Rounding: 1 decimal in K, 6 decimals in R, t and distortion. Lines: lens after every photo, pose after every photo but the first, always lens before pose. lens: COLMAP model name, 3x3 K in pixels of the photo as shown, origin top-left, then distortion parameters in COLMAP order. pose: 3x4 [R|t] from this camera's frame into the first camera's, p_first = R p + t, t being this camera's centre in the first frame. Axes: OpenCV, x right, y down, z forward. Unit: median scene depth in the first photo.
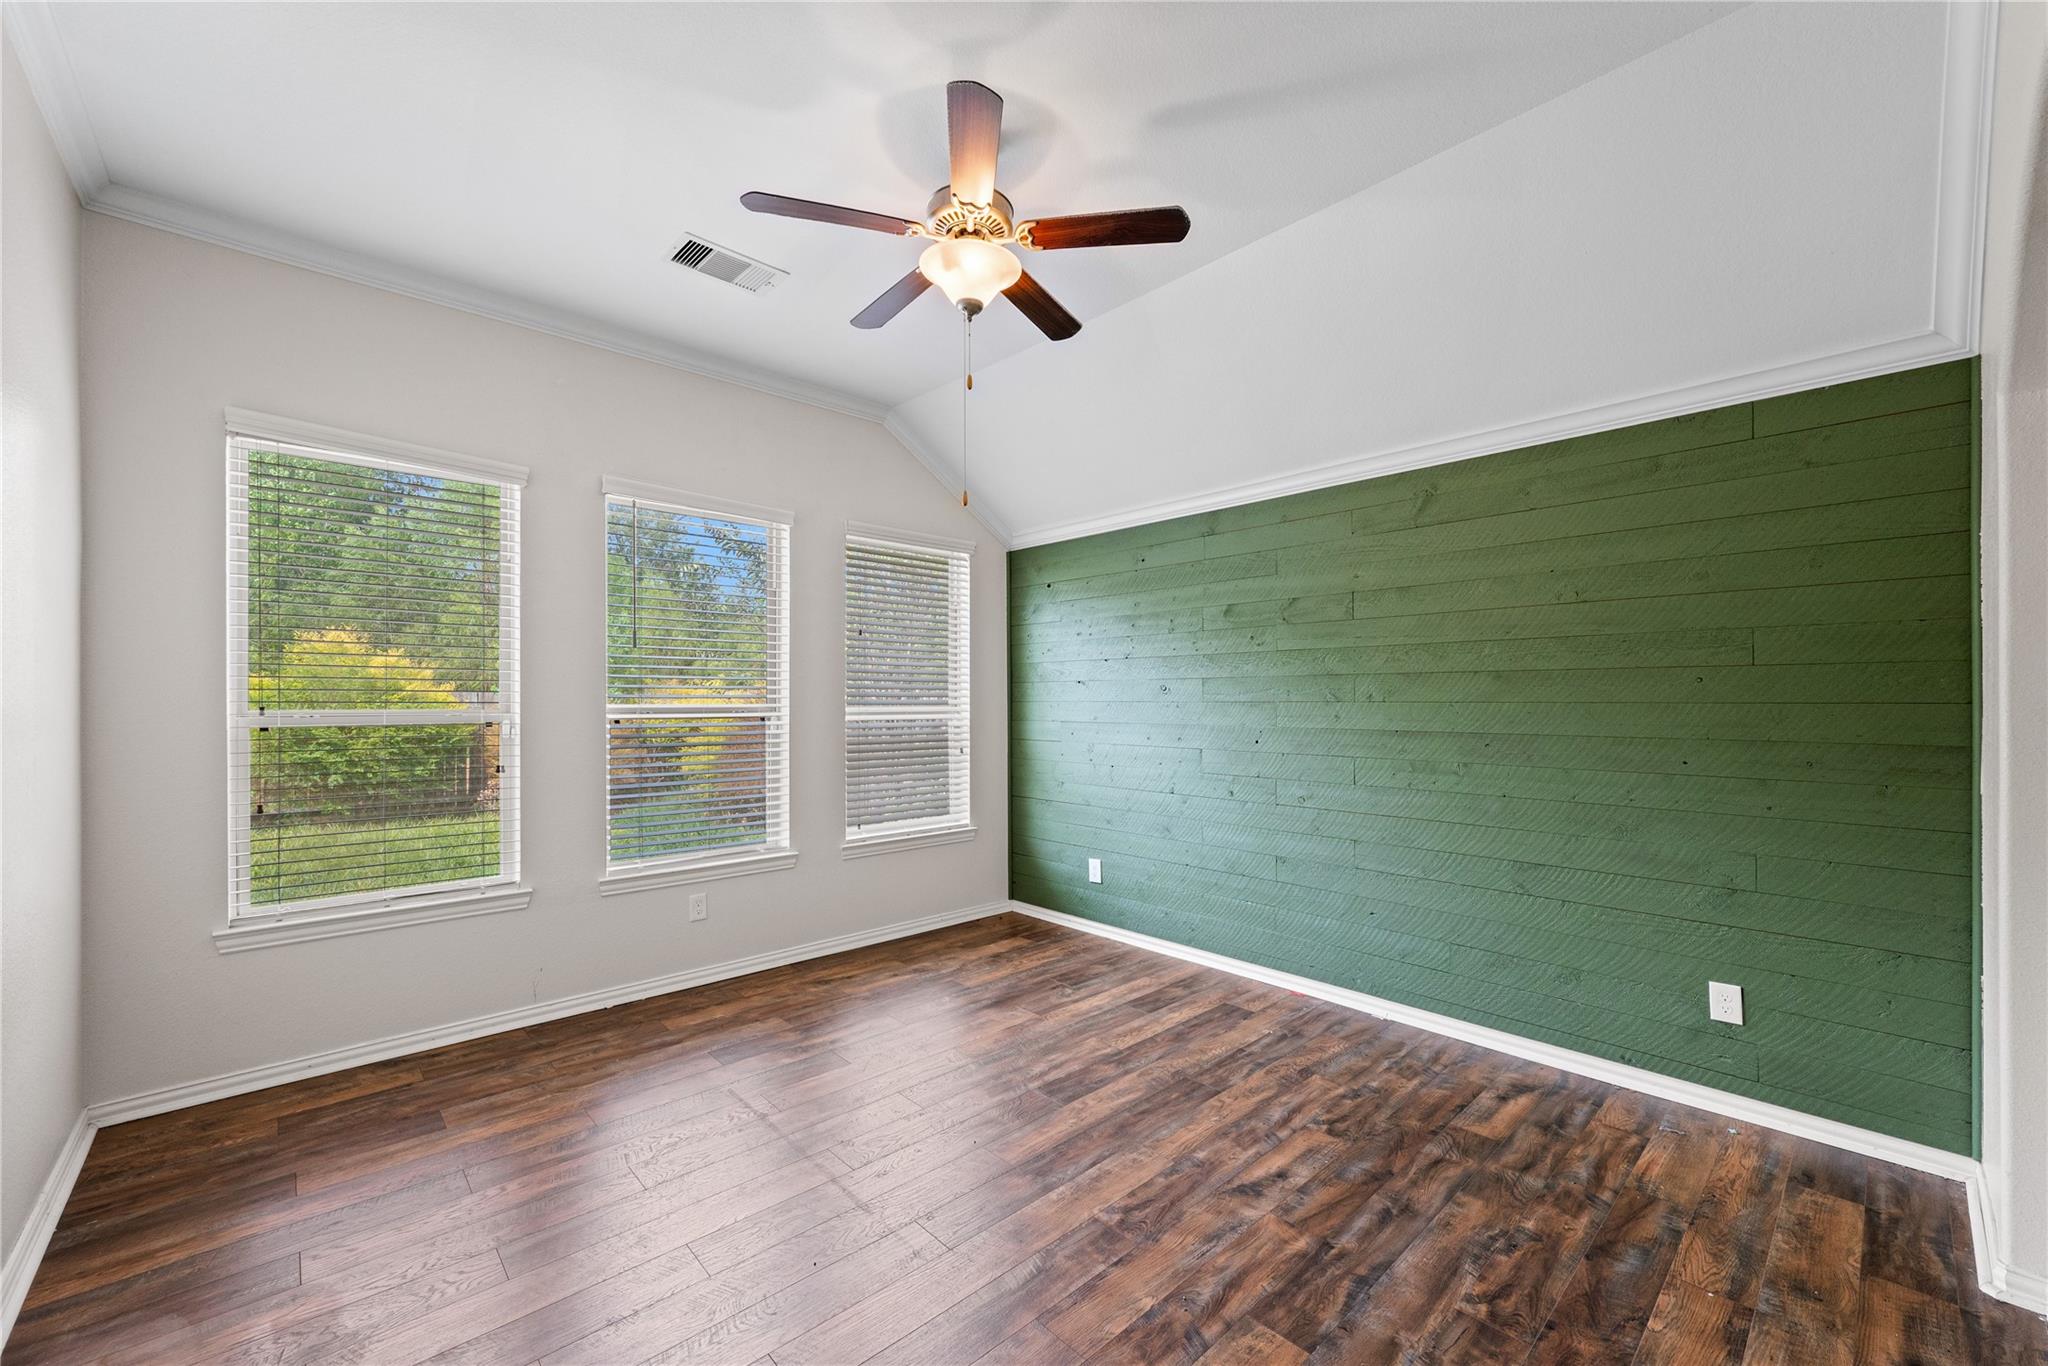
lens RADIAL K [[815.6, 0, 1050.8], [0, 815.6, 695.1], [0, 0, 1]] dist [-0.000274, -0.000097]
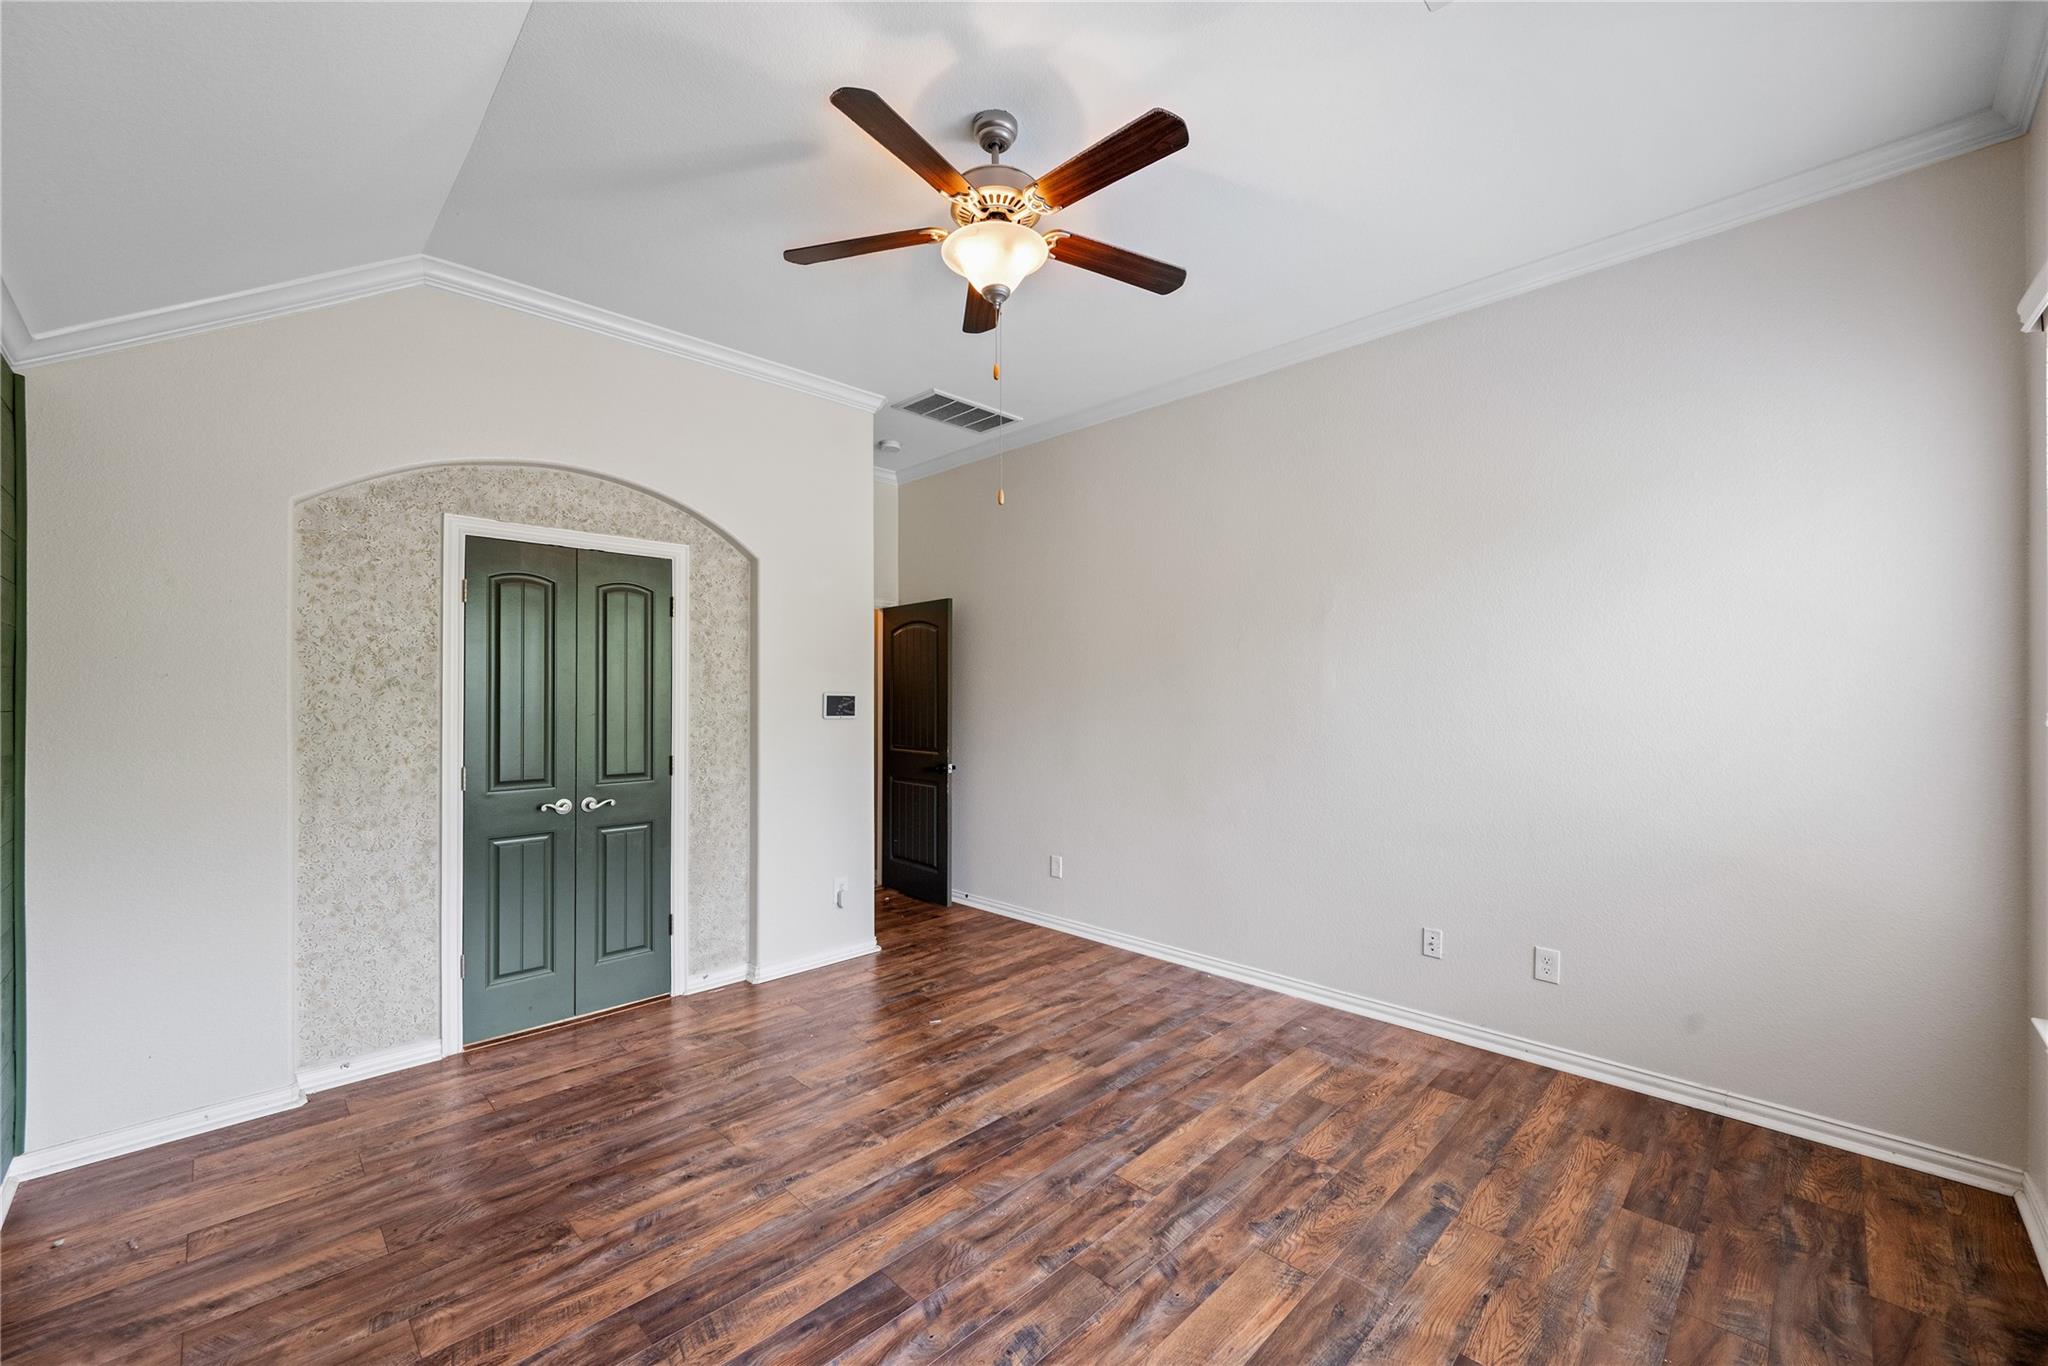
lens RADIAL K [[815.6, 0, 1050.8], [0, 815.6, 695.1], [0, 0, 1]] dist [-0.000274, -0.000097]
pose [[-0.999005, 0.003744, -0.044438, -0.119070], [0.004172, 0.999946, -0.009555, 0.003042], [0.044400, -0.009731, -0.998966, 1.960458]]
